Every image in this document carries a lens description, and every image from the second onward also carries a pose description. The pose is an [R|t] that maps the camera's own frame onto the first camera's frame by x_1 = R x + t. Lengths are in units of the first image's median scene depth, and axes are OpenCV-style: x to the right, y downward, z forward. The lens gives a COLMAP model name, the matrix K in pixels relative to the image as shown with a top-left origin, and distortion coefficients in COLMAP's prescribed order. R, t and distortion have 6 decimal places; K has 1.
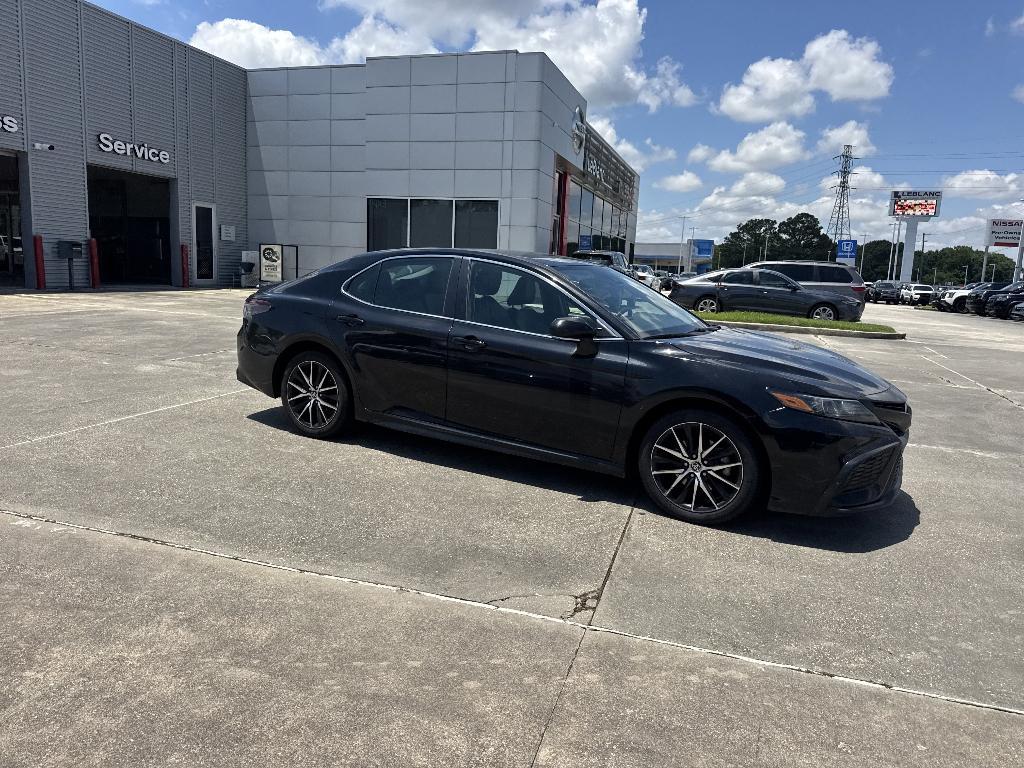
lens RADIAL K [[723.6, 0, 514.6], [0, 723.6, 374.3], [0, 0, 1]] dist [0.045749, -0.057972]
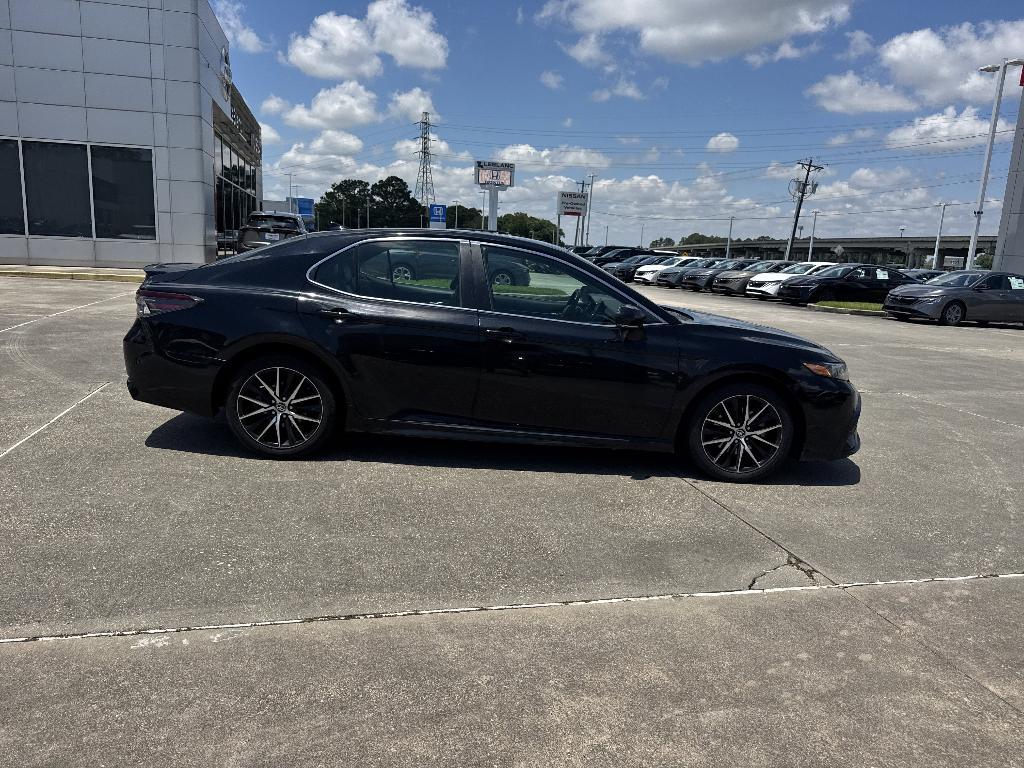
lens RADIAL K [[723.6, 0, 515.8], [0, 723.6, 393.1], [0, 0, 1]] dist [0.045749, -0.057972]
pose [[0.855092, -0.104510, 0.507833, -0.554000], [0.064426, 0.993300, 0.095936, -0.060227], [-0.514457, -0.049316, 0.856097, 0.185974]]
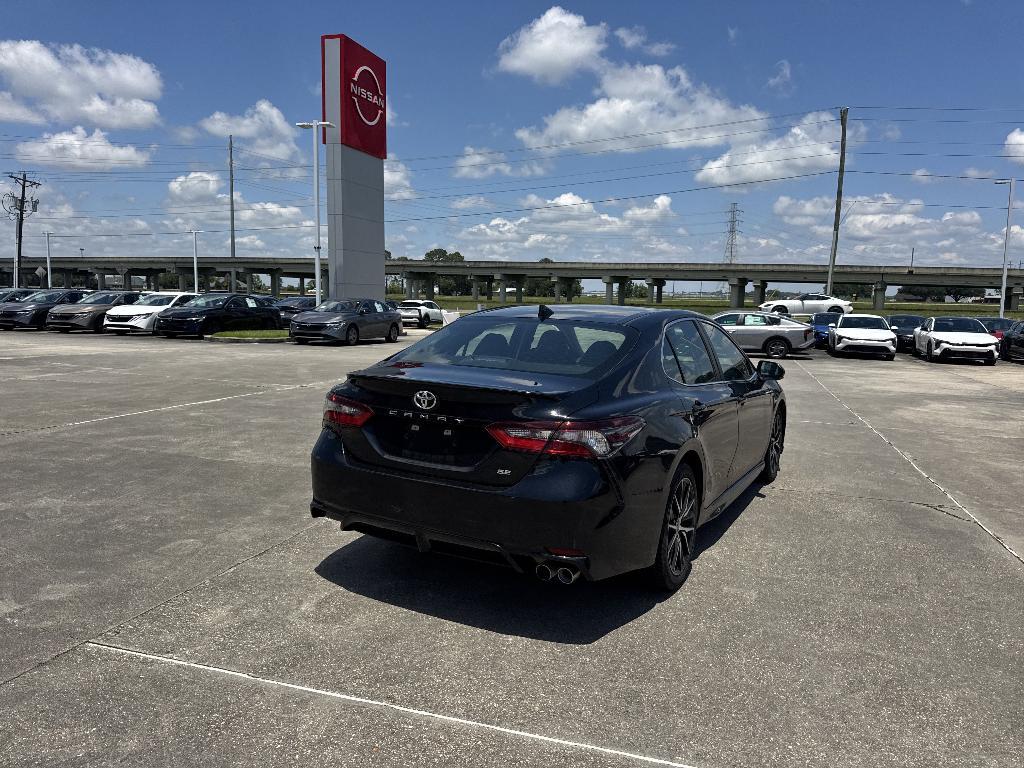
lens RADIAL K [[723.6, 0, 518.8], [0, 723.6, 390.9], [0, 0, 1]] dist [0.045749, -0.057972]
pose [[-0.008813, -0.173129, 0.984860, -1.129922], [0.121820, 0.977376, 0.172903, -0.288025], [-0.992513, 0.121500, 0.012477, 1.344115]]
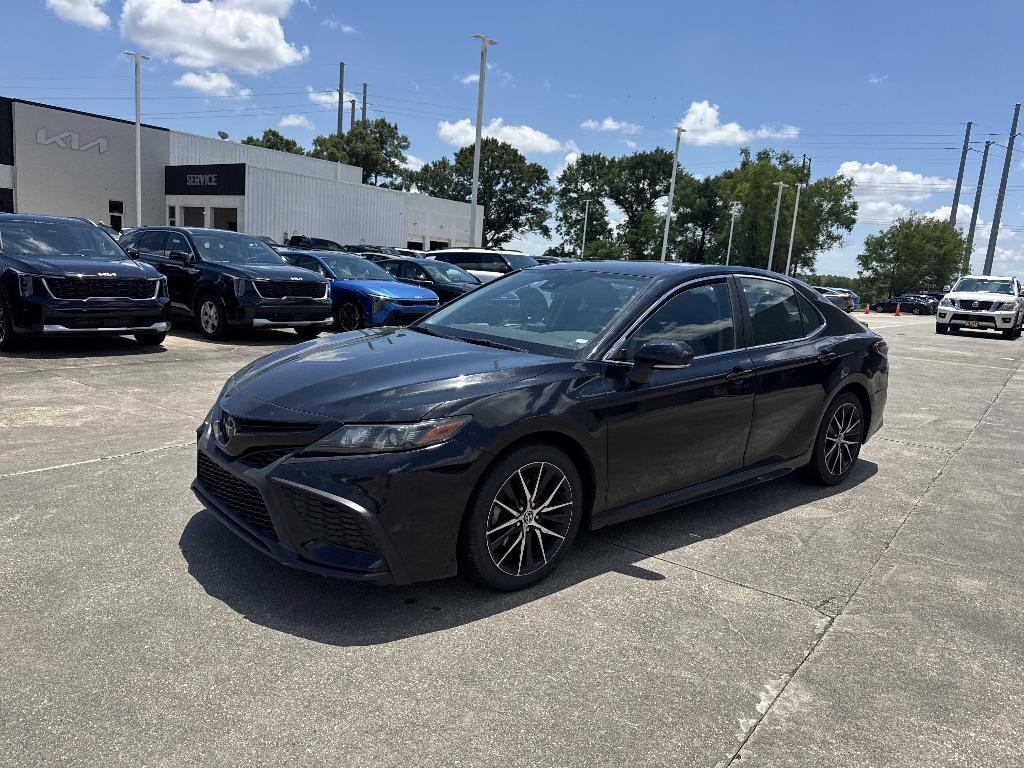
lens RADIAL K [[723.6, 0, 511.7], [0, 723.6, 387.6], [0, 0, 1]] dist [0.045749, -0.057972]
pose [[-0.345223, 0.088201, -0.934367, 1.056418], [-0.218217, 0.960746, 0.171316, -0.166096], [0.912799, 0.263037, -0.312425, 1.402580]]
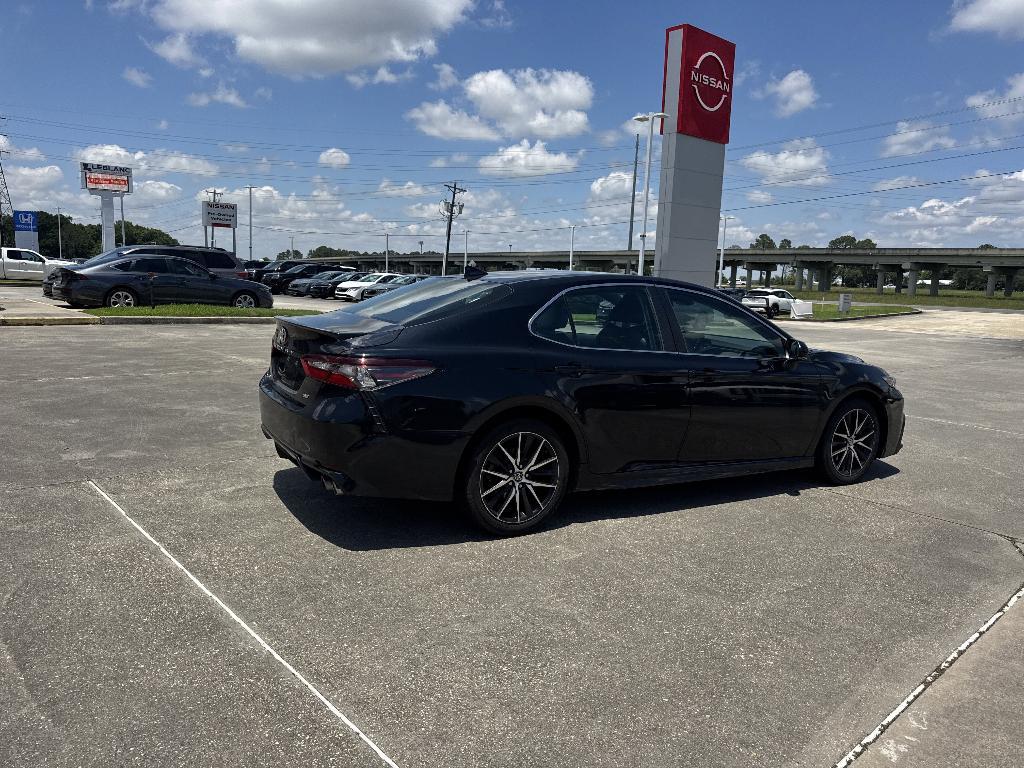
lens RADIAL K [[723.6, 0, 515.0], [0, 723.6, 381.1], [0, 0, 1]] dist [0.045749, -0.057972]
pose [[0.503441, -0.149696, 0.850963, -1.052242], [0.111822, 0.987883, 0.107627, -0.174688], [-0.856763, 0.040972, 0.514080, 0.742188]]
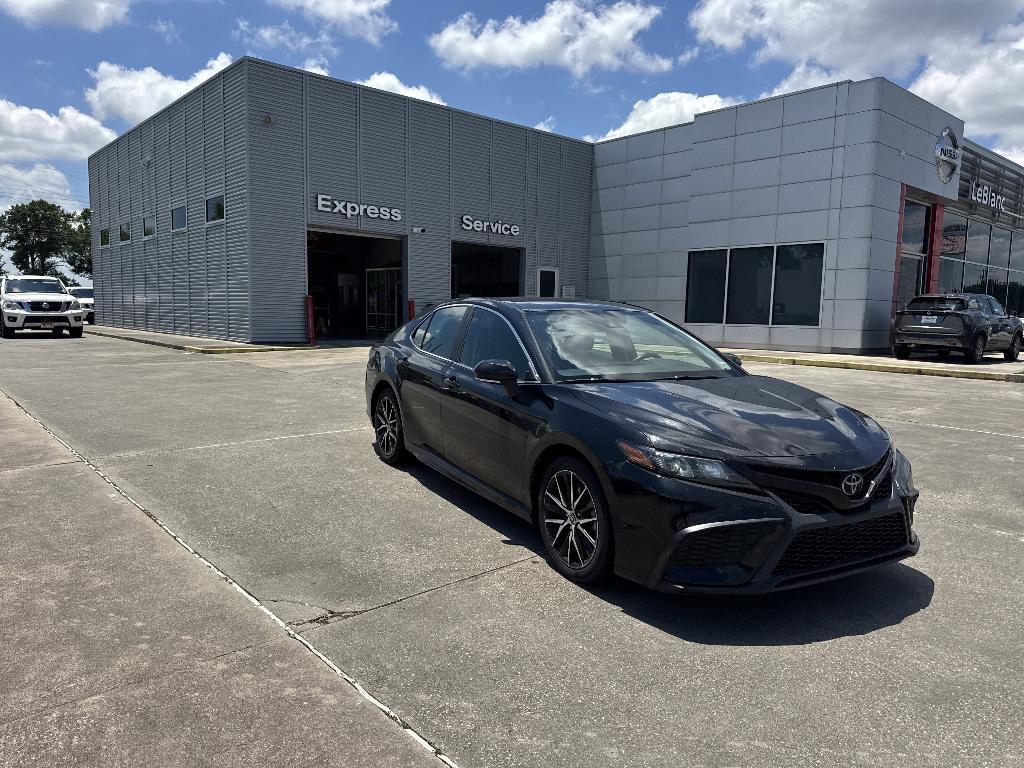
lens RADIAL K [[723.6, 0, 514.2], [0, 723.6, 386.8], [0, 0, 1]] dist [0.045749, -0.057972]
pose [[0.851703, 0.030777, -0.523120, 0.597928], [-0.060522, 0.997371, -0.039859, -0.001517], [0.520518, 0.065608, 0.851327, 0.131452]]
